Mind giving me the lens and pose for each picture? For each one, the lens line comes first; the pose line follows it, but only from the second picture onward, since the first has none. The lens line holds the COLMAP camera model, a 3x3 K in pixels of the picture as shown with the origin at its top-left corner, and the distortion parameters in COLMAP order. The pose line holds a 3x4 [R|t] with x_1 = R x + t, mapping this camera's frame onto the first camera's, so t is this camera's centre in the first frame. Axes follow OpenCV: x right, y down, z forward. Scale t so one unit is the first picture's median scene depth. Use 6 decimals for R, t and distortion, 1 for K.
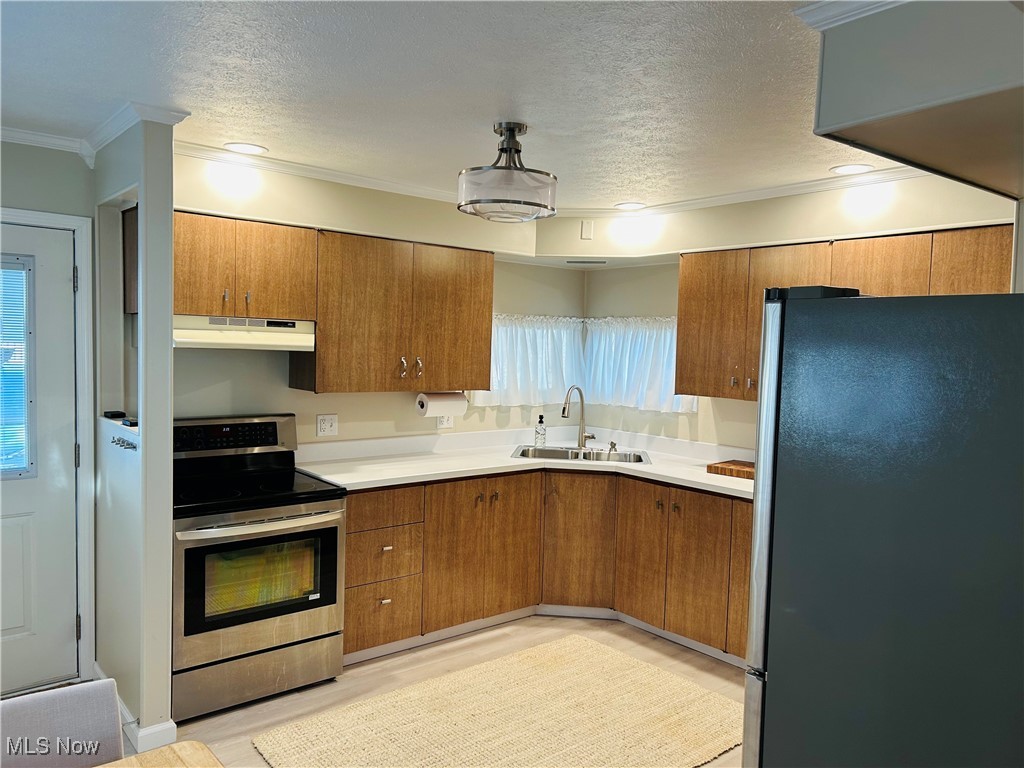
lens RADIAL K [[770.8, 0, 518.7], [0, 770.8, 382.9], [0, 0, 1]] dist [0.061864, -0.076893]
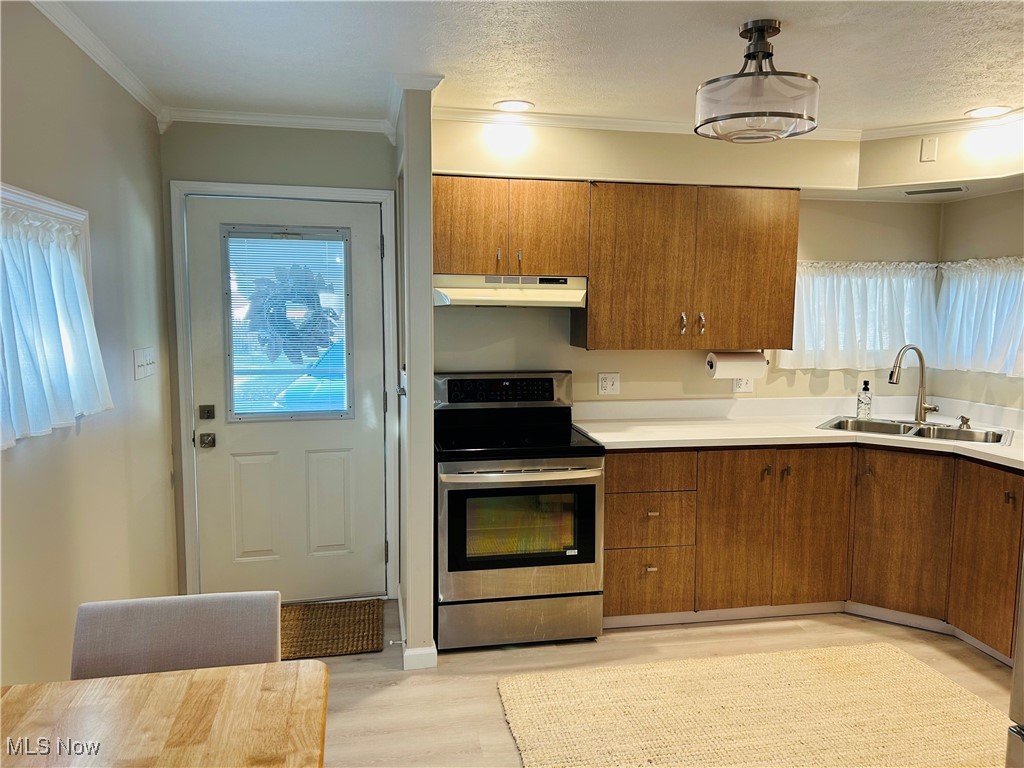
lens RADIAL K [[770.8, 0, 511.0], [0, 770.8, 382.7], [0, 0, 1]] dist [0.061864, -0.076893]
pose [[0.874353, 0.024796, -0.484656, 0.126135], [-0.006273, 0.999188, 0.039804, 0.016011], [0.485250, -0.031762, 0.873799, 0.090129]]
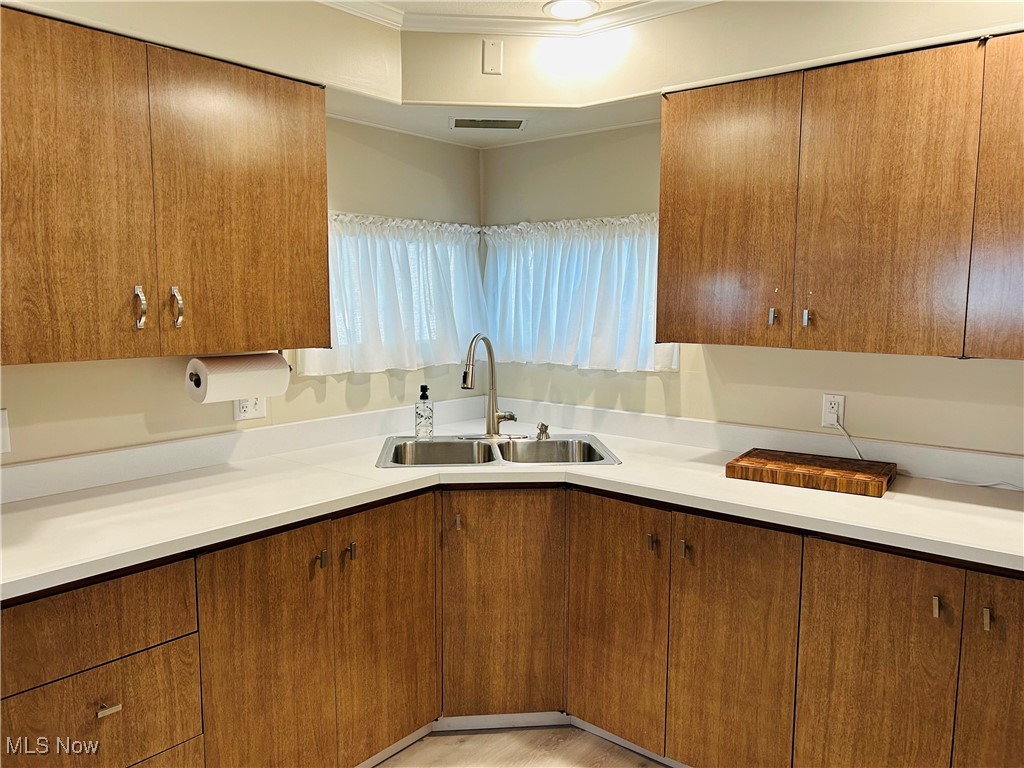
lens RADIAL K [[770.8, 0, 523.1], [0, 770.8, 383.6], [0, 0, 1]] dist [0.061864, -0.076893]
pose [[0.980689, -0.047059, 0.189827, -0.010483], [0.034143, 0.996909, 0.070752, 0.001159], [-0.192570, -0.062904, 0.979265, 0.496572]]
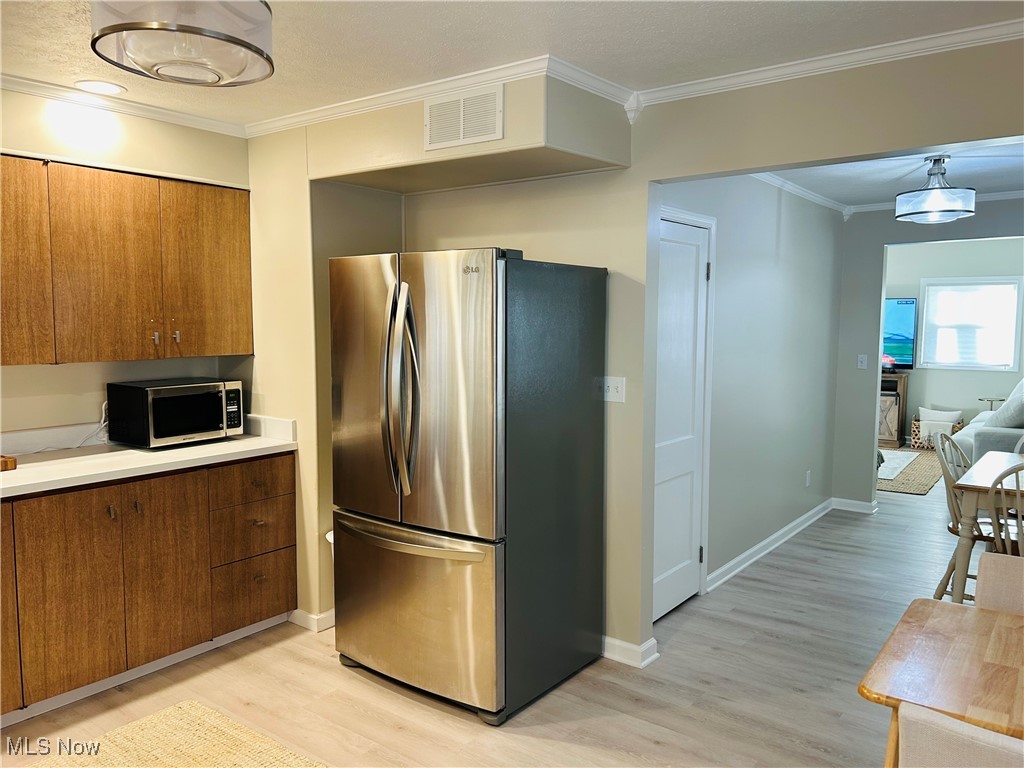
lens RADIAL K [[770.8, 0, 526.7], [0, 770.8, 387.7], [0, 0, 1]] dist [0.061864, -0.076893]
pose [[-0.235135, -0.113896, 0.965266, -0.505762], [0.043951, 0.990849, 0.127620, -0.025530], [-0.970969, 0.072432, -0.227977, 0.663499]]
